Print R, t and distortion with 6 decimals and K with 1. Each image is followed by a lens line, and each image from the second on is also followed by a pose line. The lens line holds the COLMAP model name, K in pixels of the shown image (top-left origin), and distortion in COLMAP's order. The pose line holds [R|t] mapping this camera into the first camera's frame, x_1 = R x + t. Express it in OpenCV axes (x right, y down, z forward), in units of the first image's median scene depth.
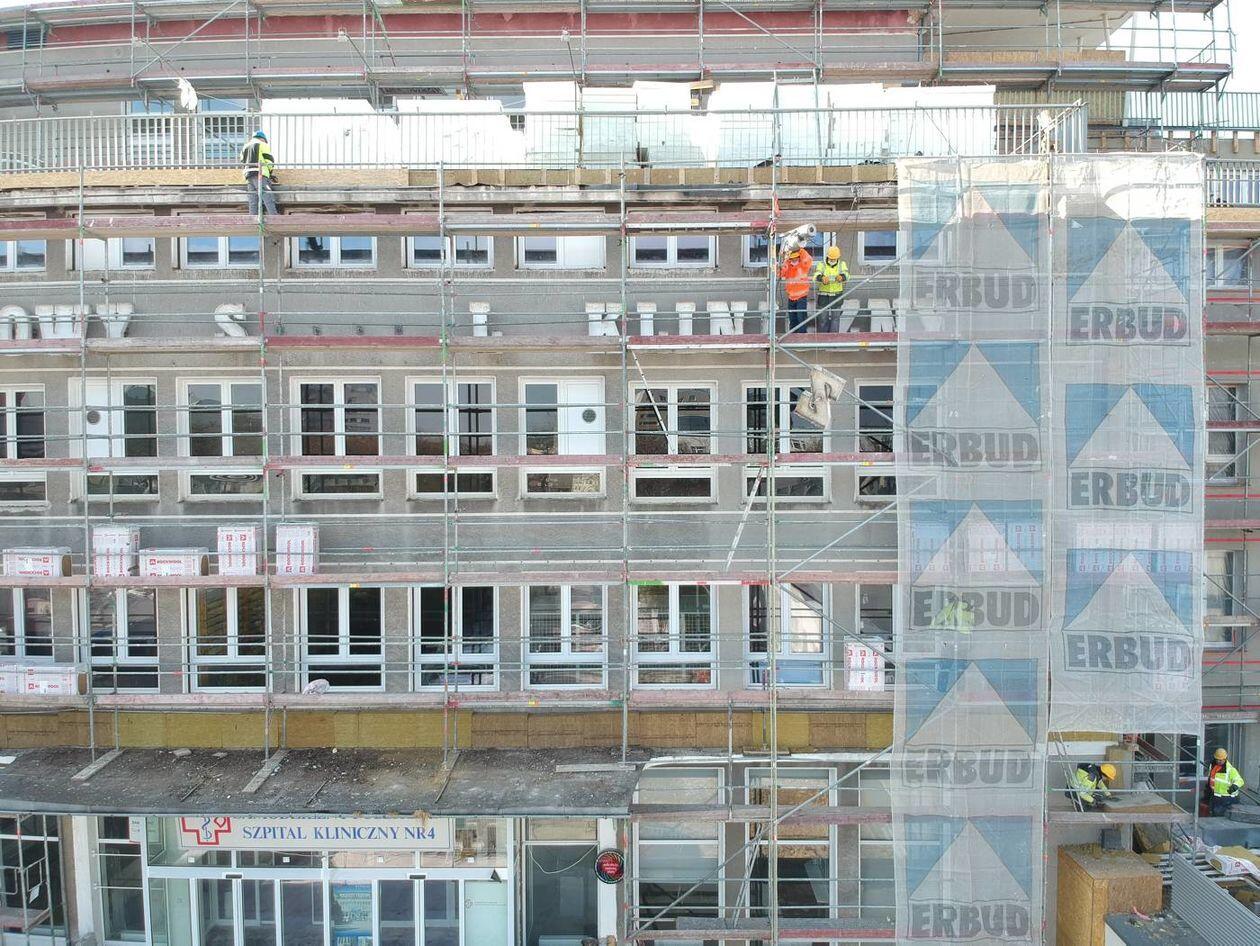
lens RADIAL K [[905.2, 0, 647.8], [0, 905.2, 464.4], [0, 0, 1]] dist [0.088136, -0.147211]
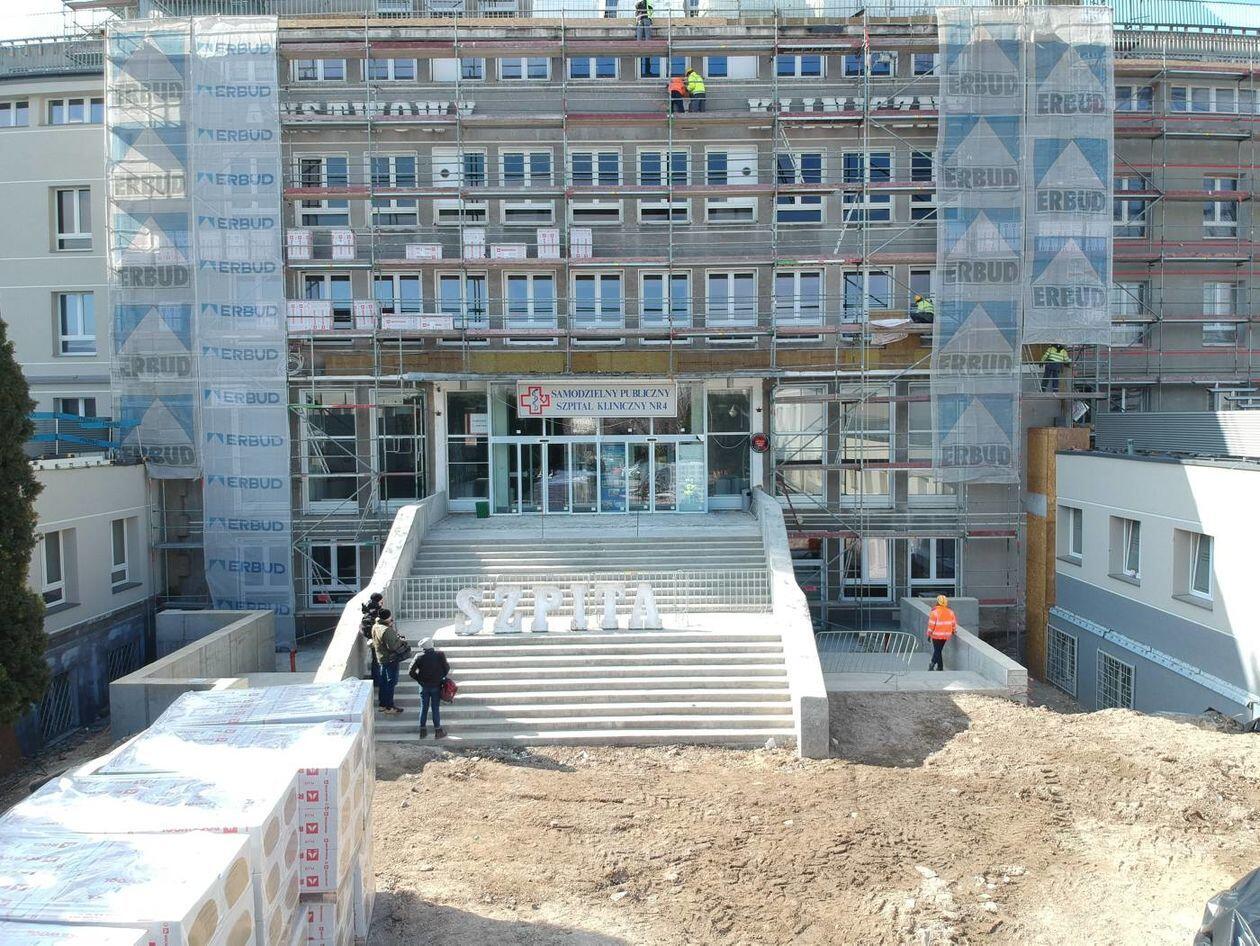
lens RADIAL K [[905.2, 0, 647.8], [0, 905.2, 464.4], [0, 0, 1]] dist [0.088136, -0.147211]
pose [[0.999891, -0.004648, 0.014047, -0.286843], [0.004331, 0.999737, 0.022537, 0.464989], [-0.014148, -0.022474, 0.999647, -0.701517]]
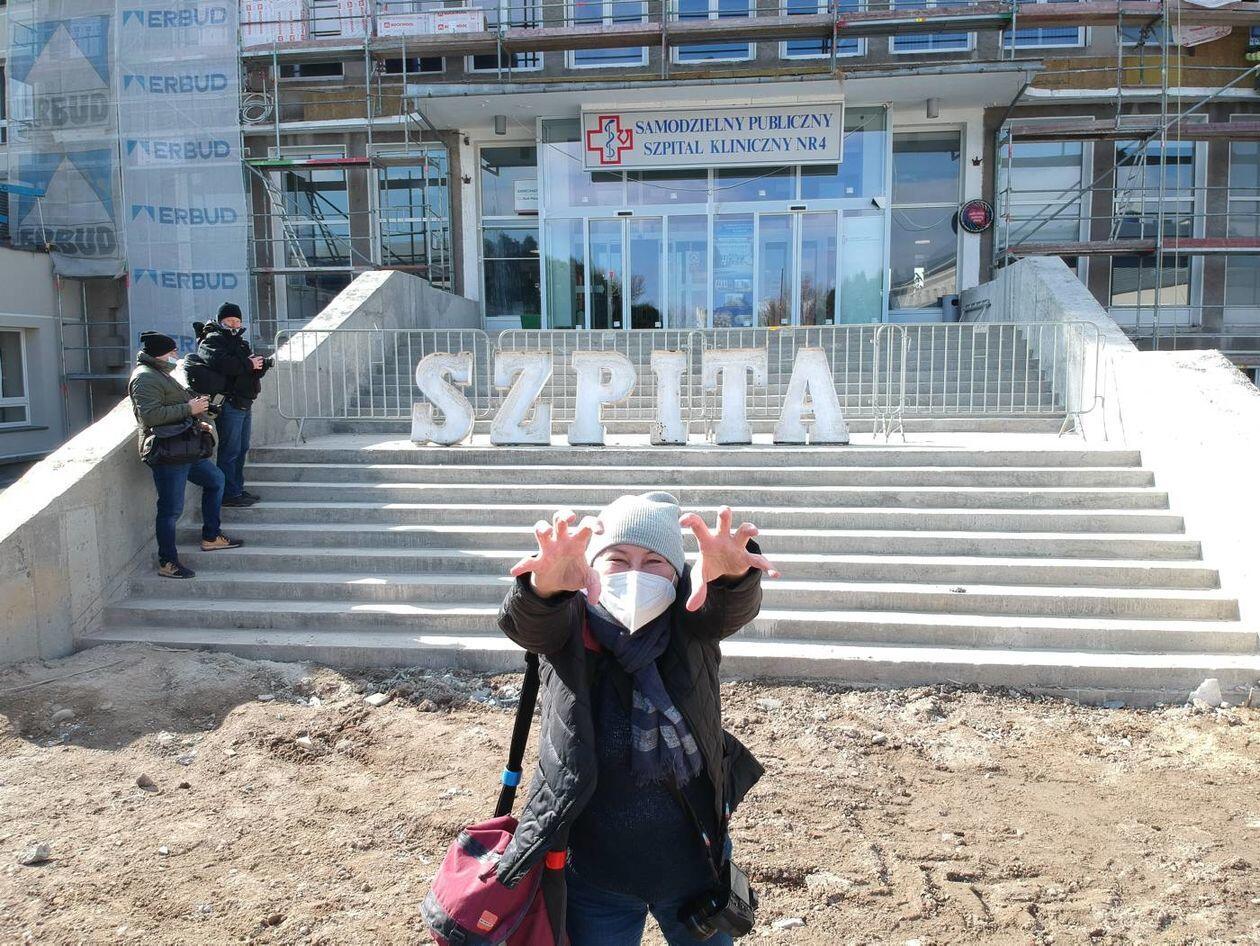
lens RADIAL K [[905.2, 0, 647.8], [0, 905.2, 464.4], [0, 0, 1]] dist [0.088136, -0.147211]
pose [[0.994382, 0.008181, -0.105532, -0.314676], [-0.000157, 0.997121, 0.075823, 0.675260], [0.105849, -0.075381, 0.991521, -0.086492]]
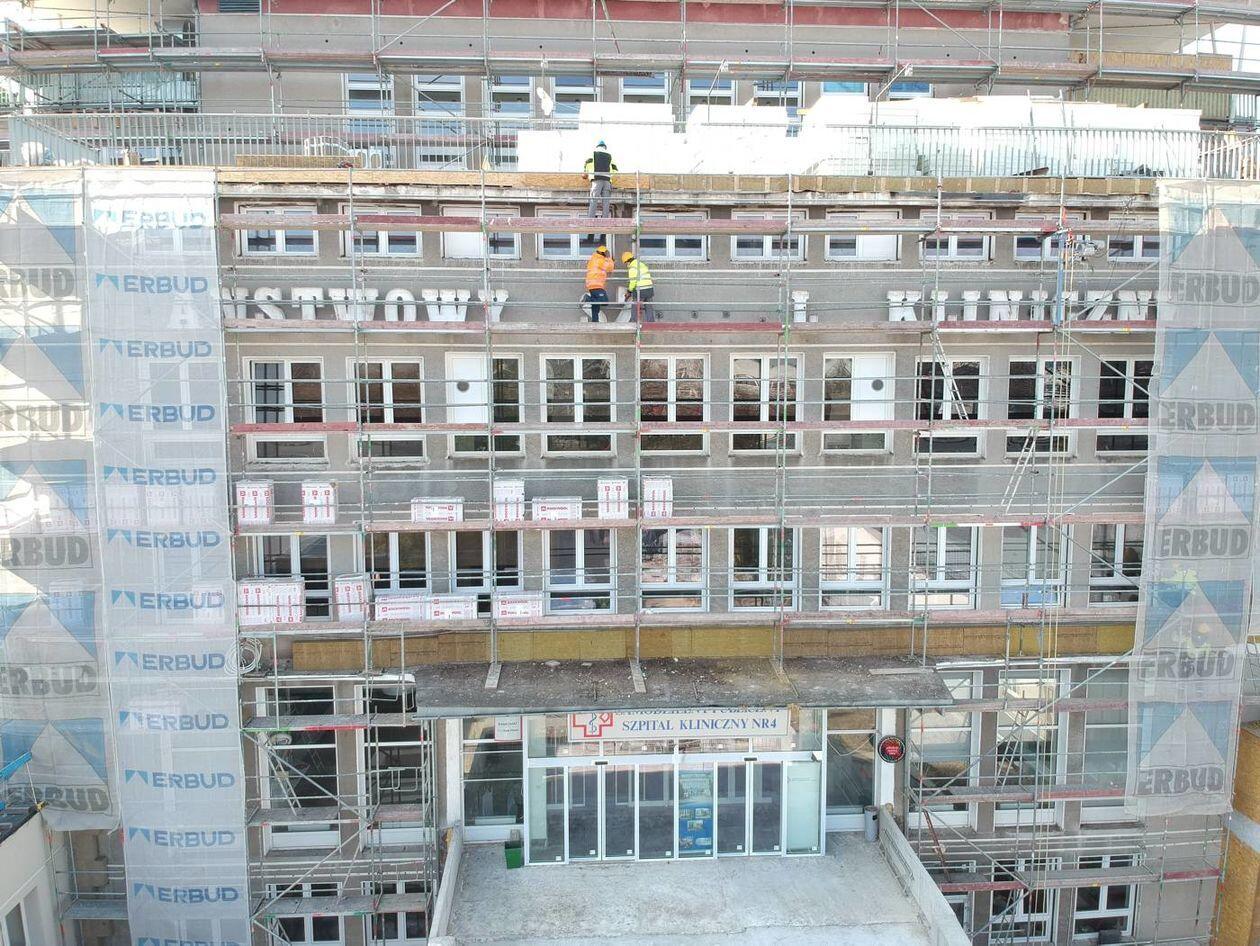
lens RADIAL K [[905.2, 0, 647.8], [0, 905.2, 464.4], [0, 0, 1]] dist [0.088136, -0.147211]
pose [[0.997541, -0.002890, 0.070020, -0.482559], [-0.002437, 0.997115, 0.075861, -0.042746], [-0.070038, -0.075846, 0.994657, -0.194360]]
